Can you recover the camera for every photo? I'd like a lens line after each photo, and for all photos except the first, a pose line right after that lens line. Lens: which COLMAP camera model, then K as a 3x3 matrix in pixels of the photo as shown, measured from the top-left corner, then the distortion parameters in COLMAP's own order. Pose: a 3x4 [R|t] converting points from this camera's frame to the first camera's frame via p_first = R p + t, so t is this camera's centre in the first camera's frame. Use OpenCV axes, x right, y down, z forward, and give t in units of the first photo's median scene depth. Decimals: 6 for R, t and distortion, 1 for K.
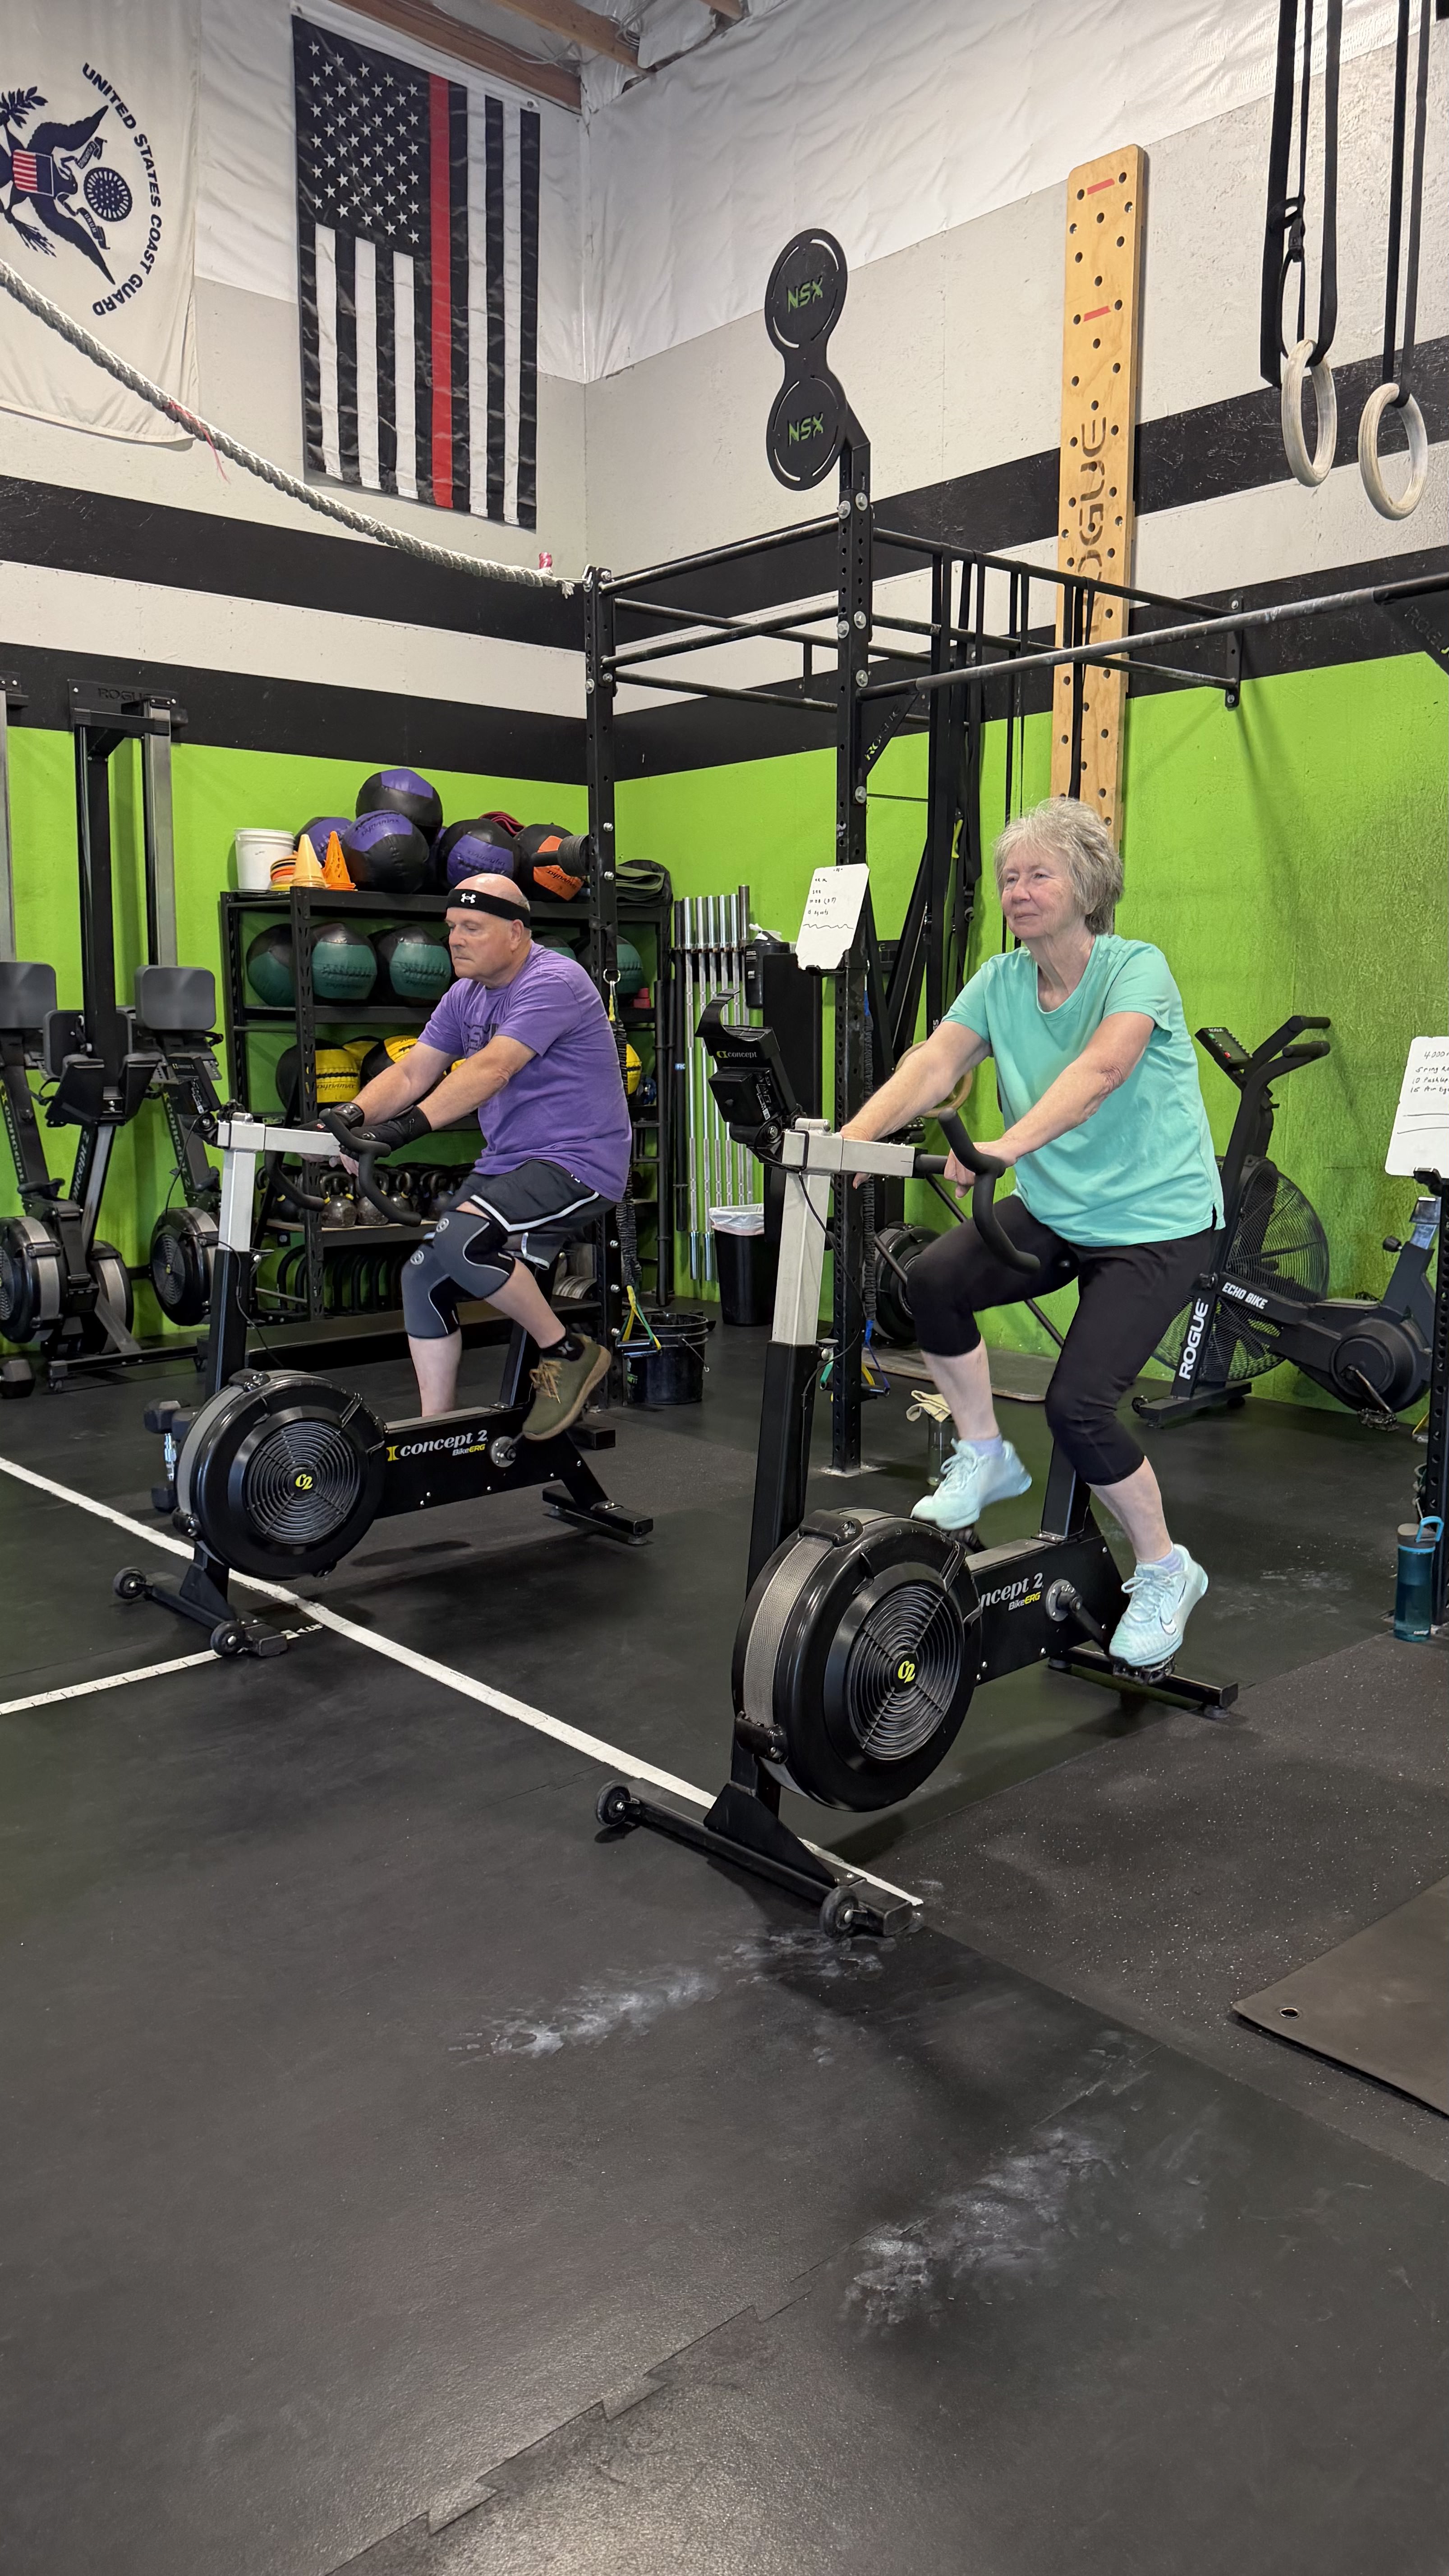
lens RADIAL K [[1833.7, 0, 717.5], [0, 1833.7, 1283.6], [0, 0, 1]] dist [0.034058, -0.005593]
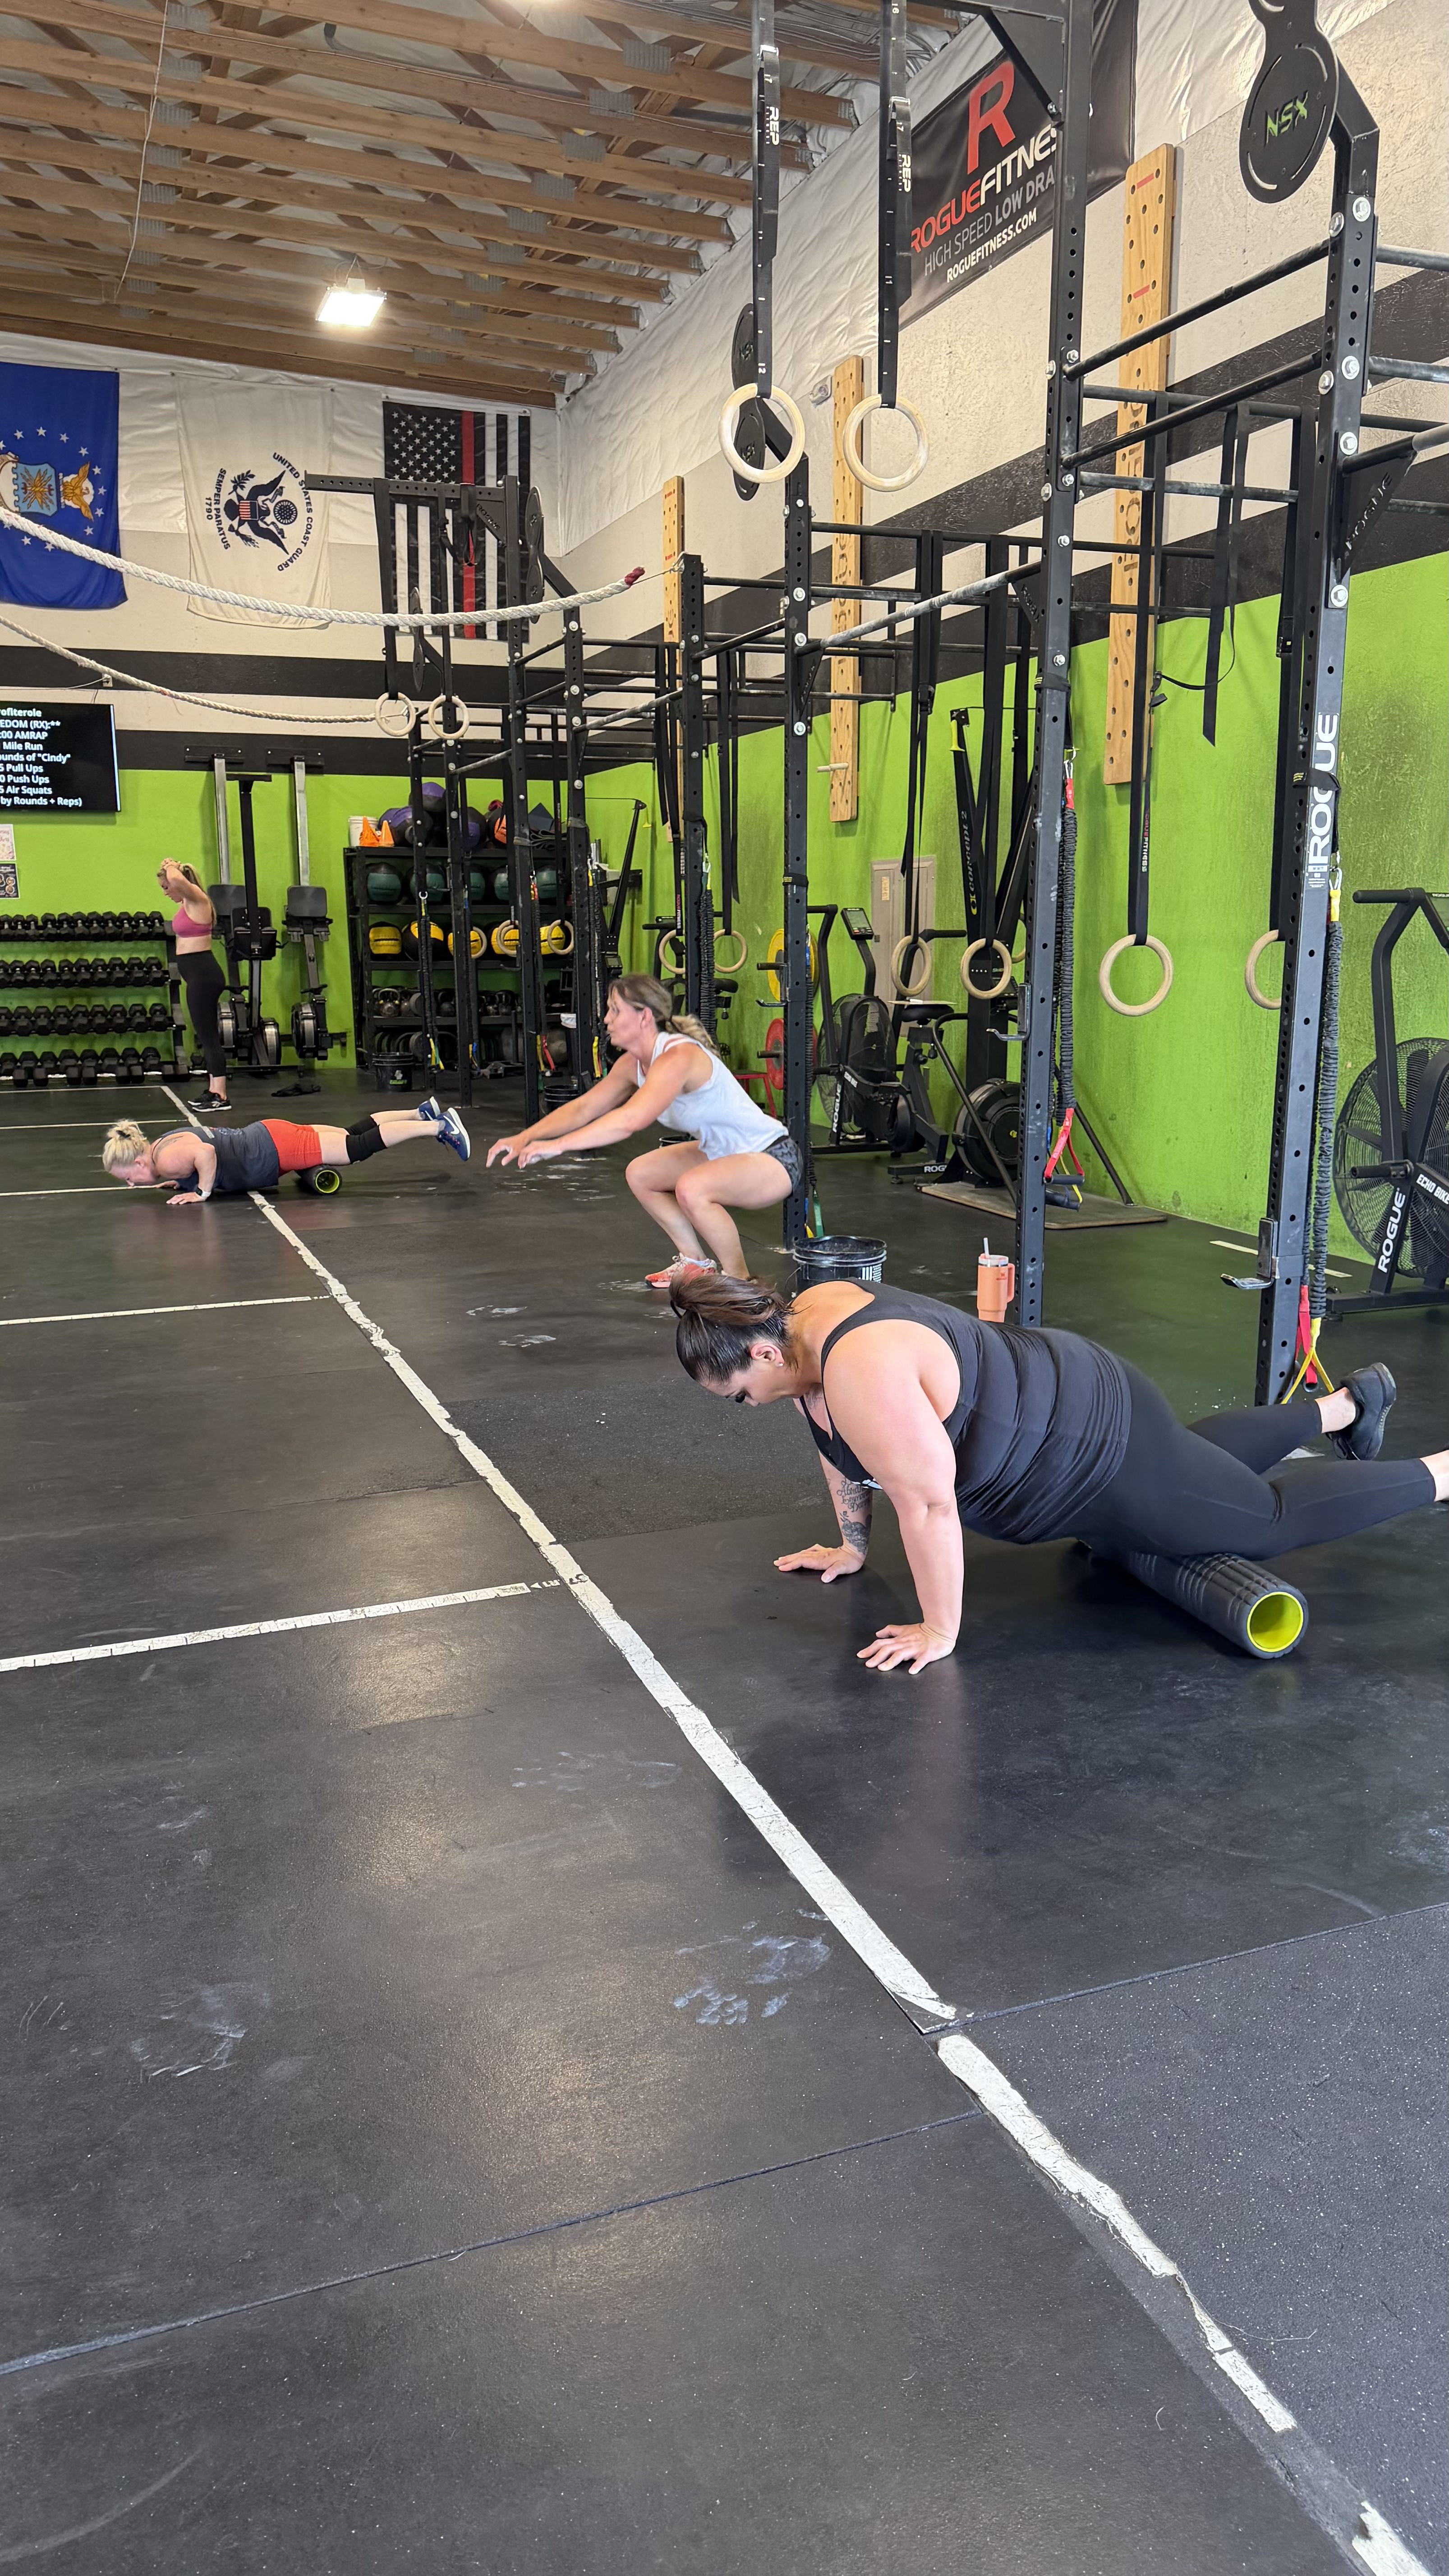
lens RADIAL K [[1833.7, 0, 748.4], [0, 1833.7, 1282.9], [0, 0, 1]] dist [0.034058, -0.005593]
pose [[0.946551, 0.050441, -0.318587, 0.807889], [-0.034714, 0.997891, 0.054853, 0.134788], [0.320682, -0.040862, 0.946305, -0.772605]]
